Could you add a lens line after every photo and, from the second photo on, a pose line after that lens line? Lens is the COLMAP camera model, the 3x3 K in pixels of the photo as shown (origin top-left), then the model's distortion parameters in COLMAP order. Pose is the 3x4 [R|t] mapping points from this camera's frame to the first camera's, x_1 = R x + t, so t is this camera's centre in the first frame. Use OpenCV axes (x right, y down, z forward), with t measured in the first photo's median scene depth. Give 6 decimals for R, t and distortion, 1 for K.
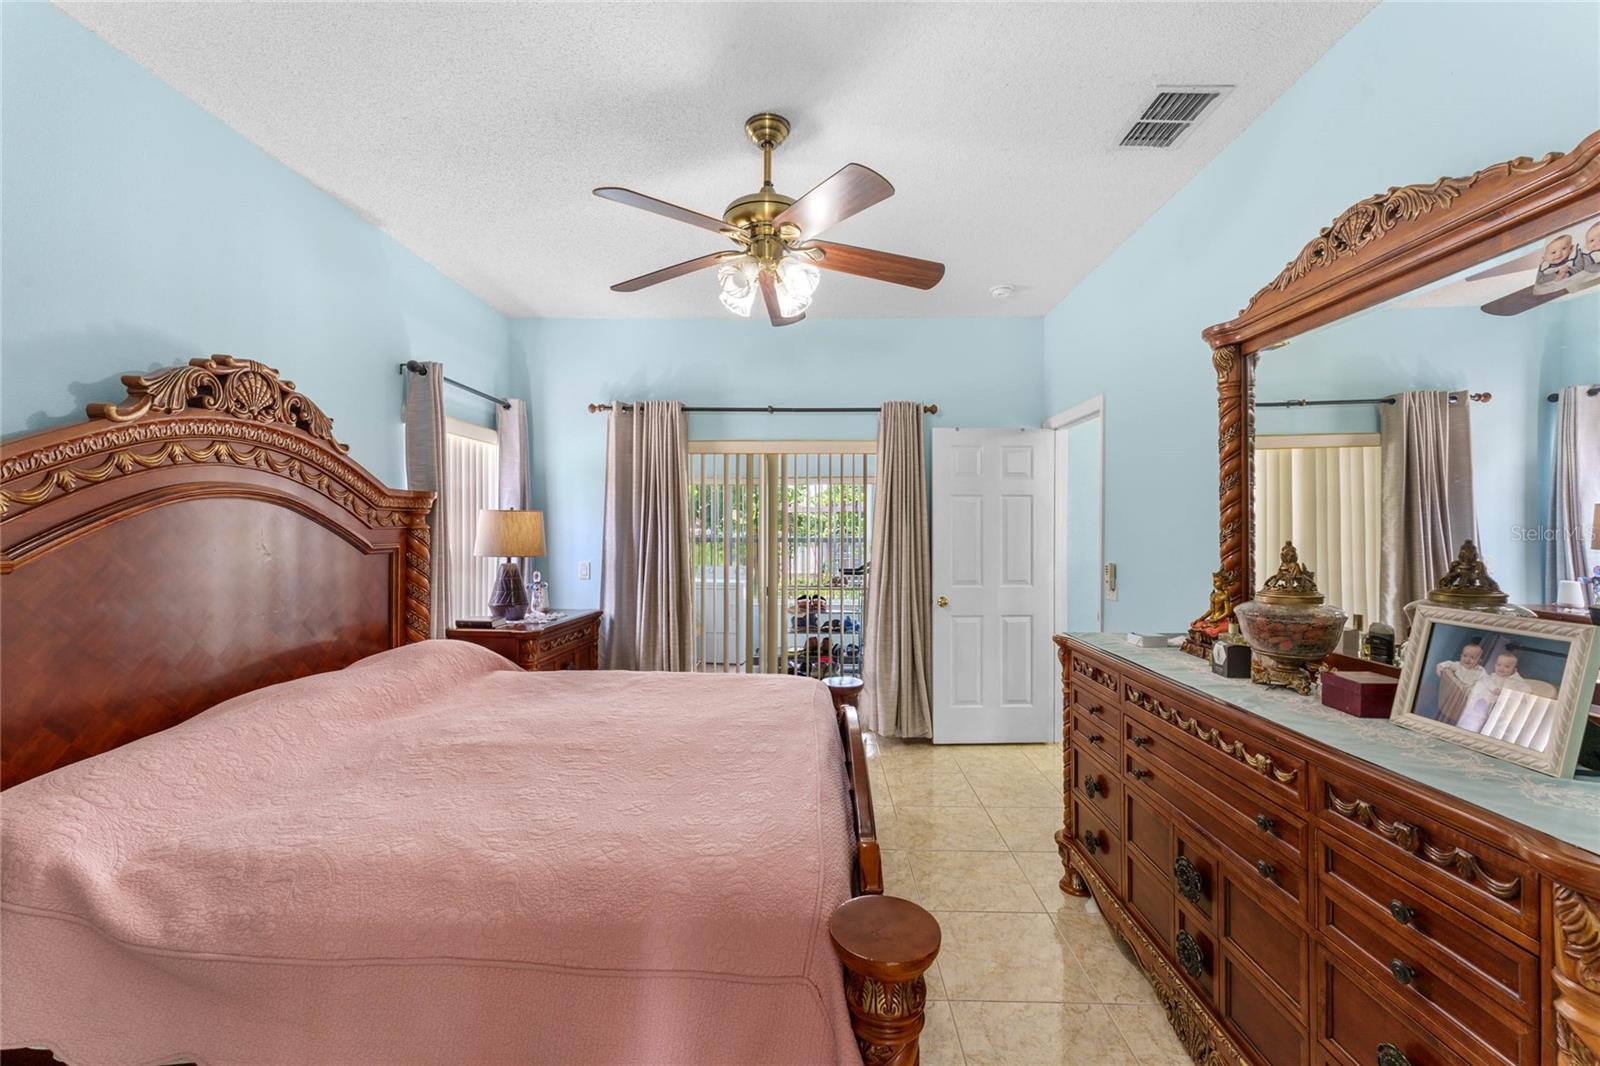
lens RADIAL K [[653.1, 0, 800.0], [0, 653.1, 533.0], [0, 0, 1]] dist [0.015257, 0.000573]
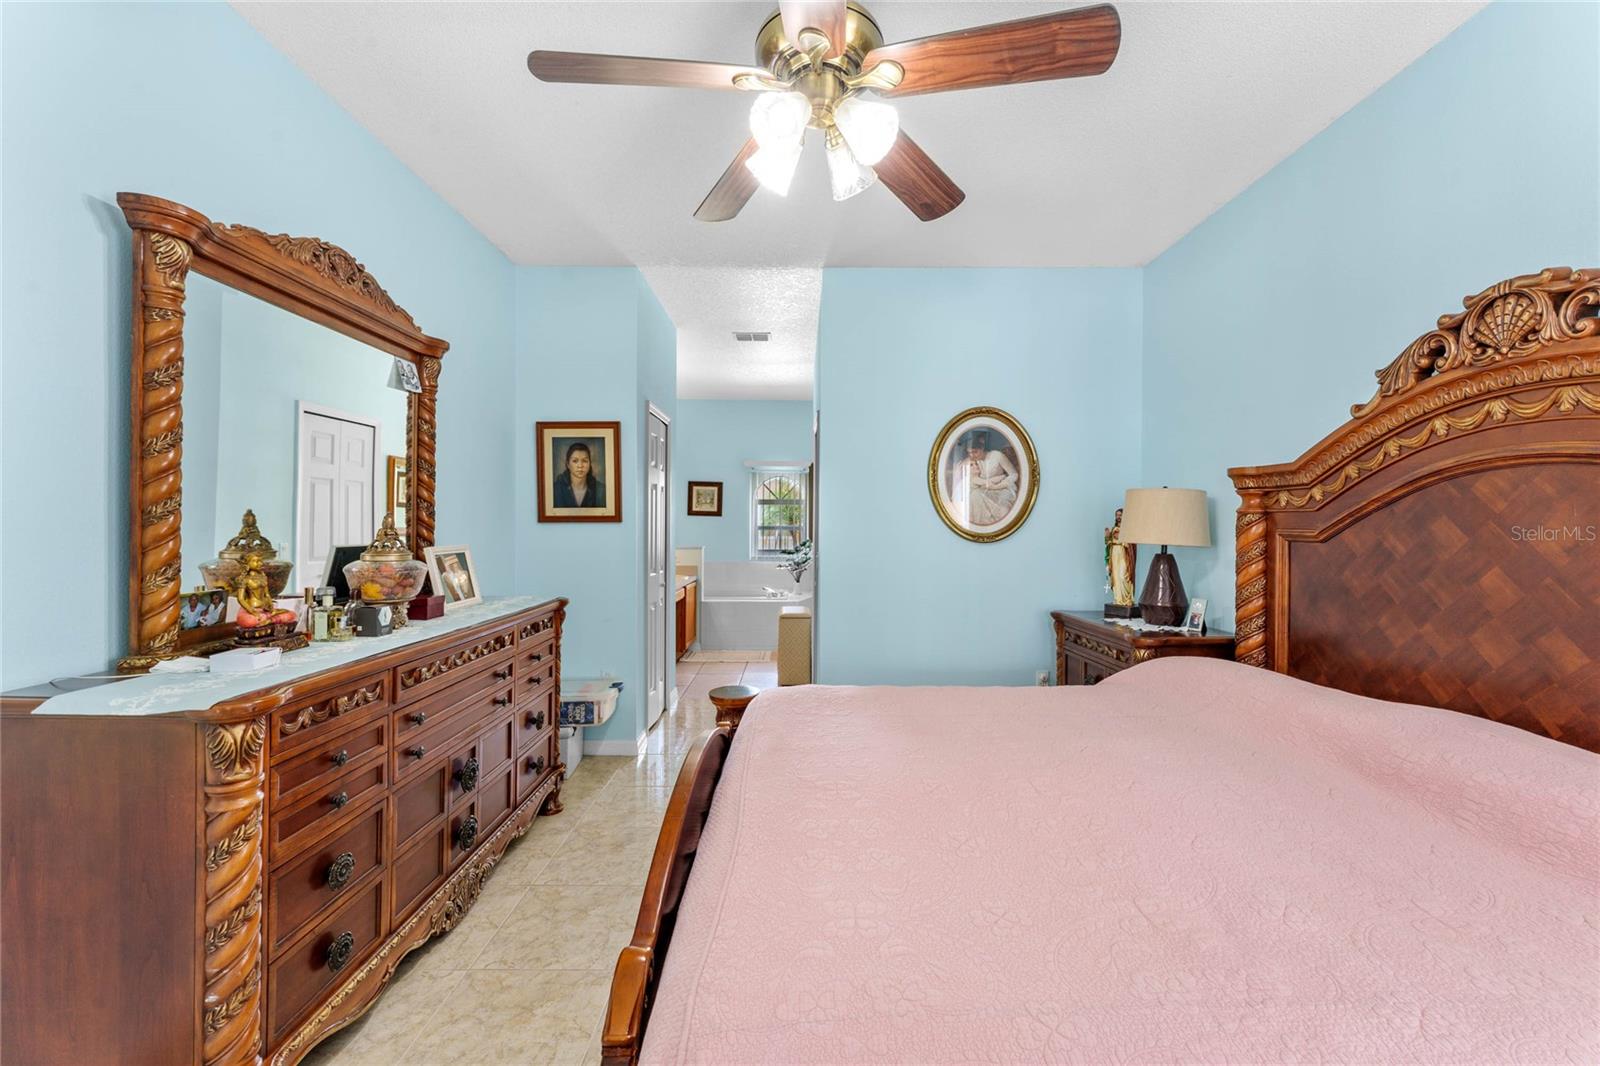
lens RADIAL K [[653.1, 0, 800.0], [0, 653.1, 533.0], [0, 0, 1]] dist [0.015257, 0.000573]
pose [[-0.999803, -0.010010, -0.017115, -0.021213], [-0.010324, 0.999779, 0.018332, 0.013429], [0.016928, 0.018505, -0.999685, 1.374176]]
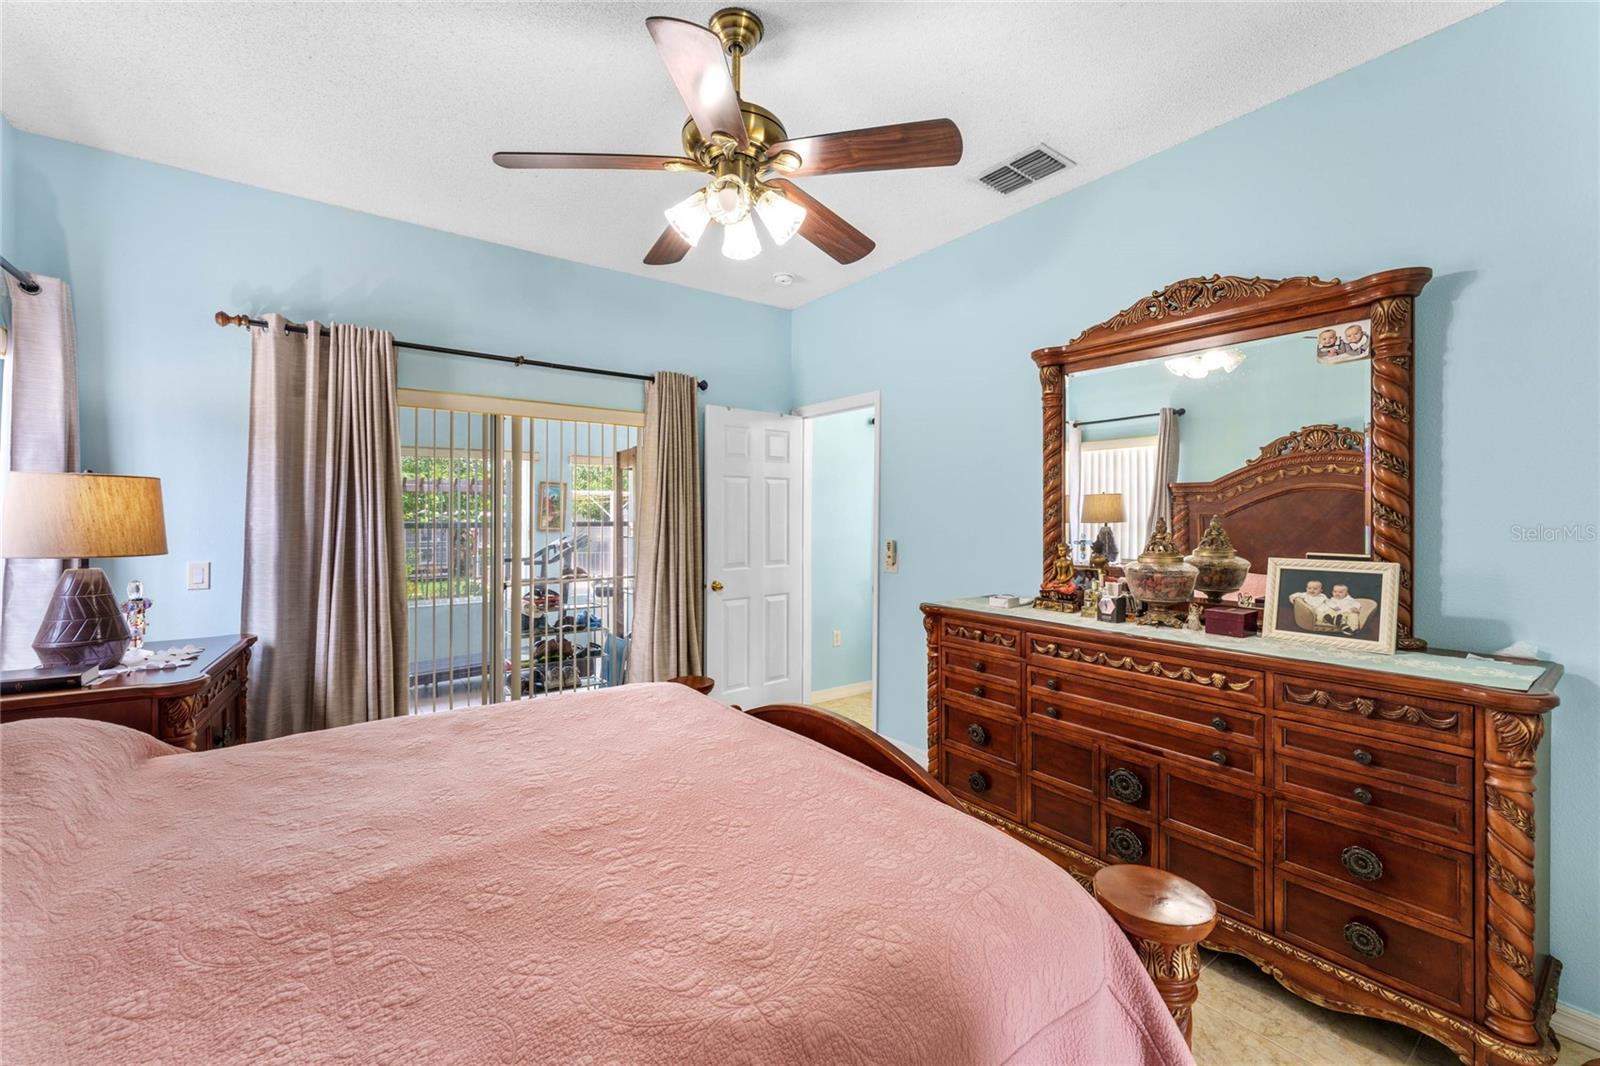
lens RADIAL K [[654.7, 0, 801.0], [0, 654.7, 521.1], [0, 0, 1]] dist [0.006991, -0.000312]
pose [[0.790405, -0.008250, 0.612529, -0.400974], [0.004936, 0.999963, 0.007099, 0.004478], [-0.612565, -0.002588, 0.790416, 0.230635]]
